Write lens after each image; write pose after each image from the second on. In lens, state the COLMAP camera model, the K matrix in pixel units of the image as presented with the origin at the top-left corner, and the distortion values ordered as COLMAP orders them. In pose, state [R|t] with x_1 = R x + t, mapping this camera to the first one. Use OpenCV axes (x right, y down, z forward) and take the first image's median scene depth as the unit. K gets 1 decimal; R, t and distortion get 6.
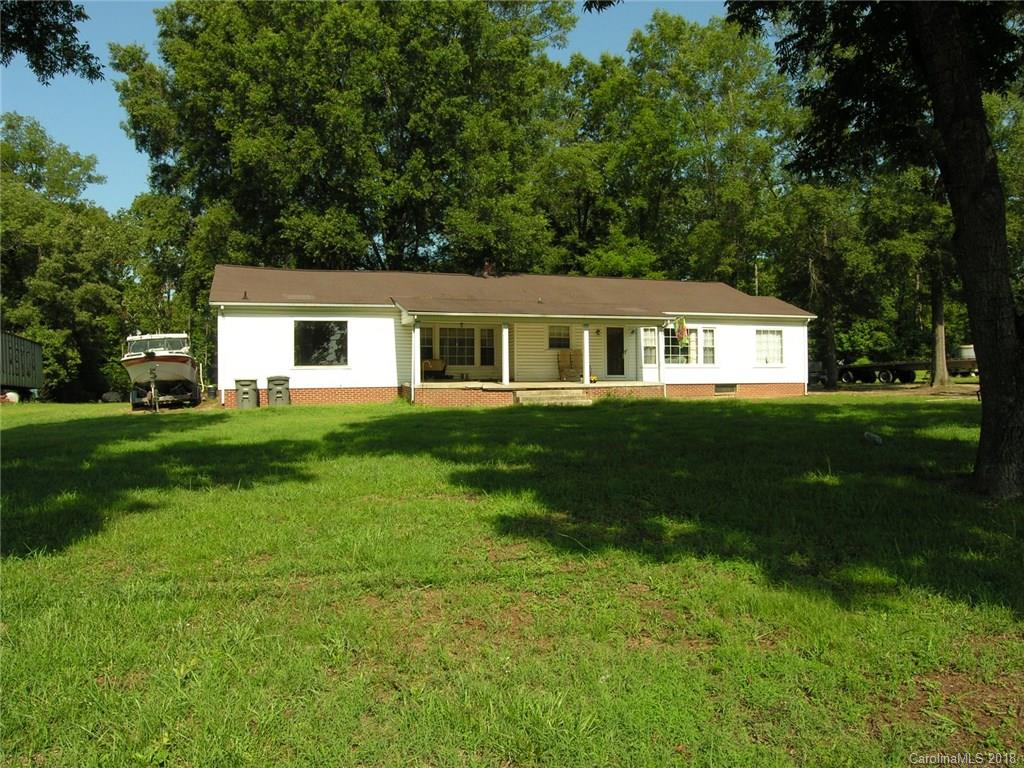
lens RADIAL K [[732.5, 0, 512.0], [0, 732.5, 384.0], [0, 0, 1]] dist [-0.075342, -0.000939]
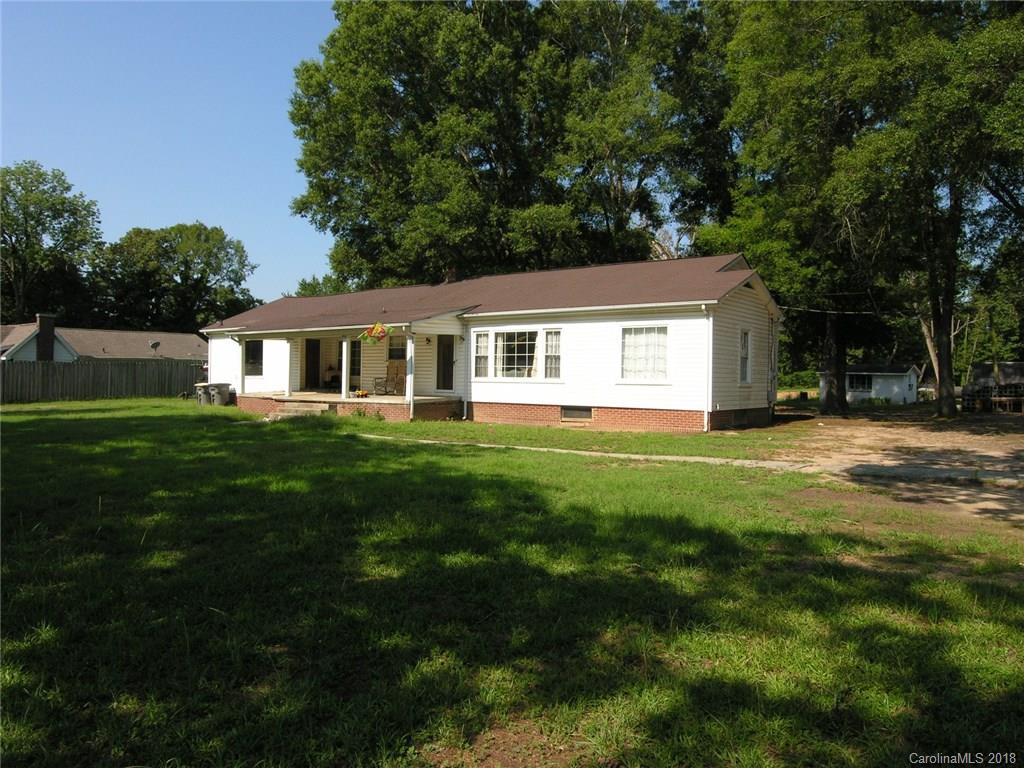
lens RADIAL K [[732.5, 0, 512.0], [0, 732.5, 384.0], [0, 0, 1]] dist [-0.075342, -0.000939]
pose [[0.584600, 0.015718, -0.811169, 0.870188], [-0.025995, 0.999662, 0.000636, -0.021543], [0.810905, 0.020715, 0.584811, 0.551915]]
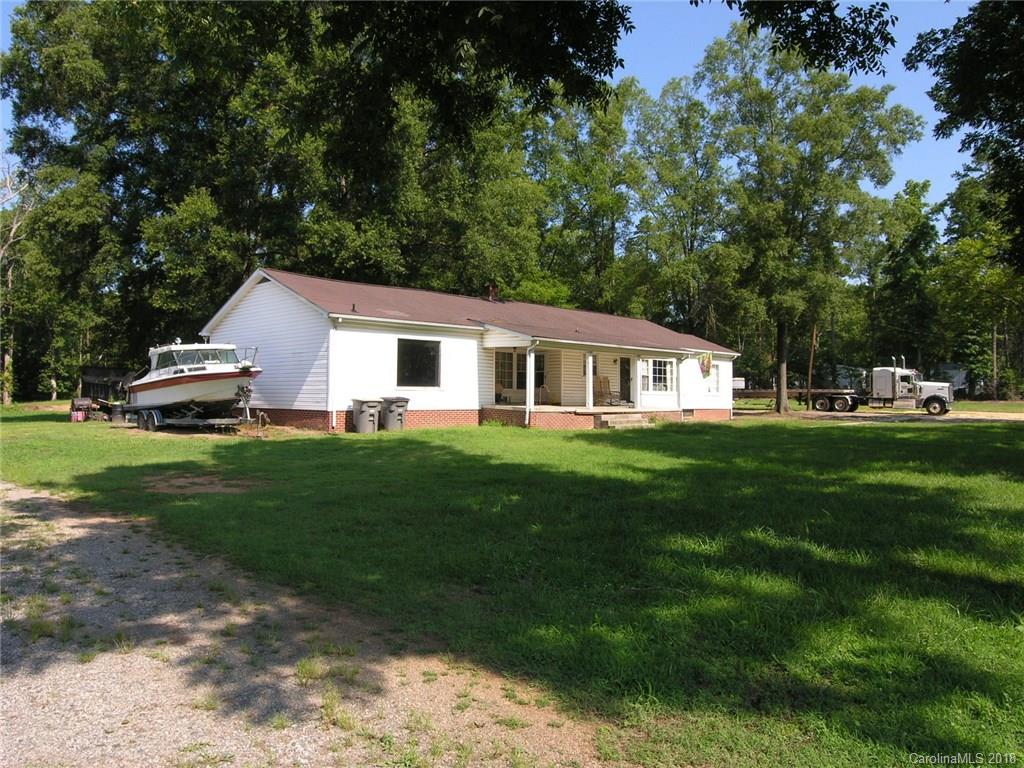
lens RADIAL K [[732.5, 0, 512.0], [0, 732.5, 384.0], [0, 0, 1]] dist [-0.075342, -0.000939]
pose [[0.901612, 0.026113, 0.431757, -0.484707], [-0.015051, 0.999466, -0.029018, -0.002267], [-0.432284, 0.019665, 0.901523, 0.071090]]
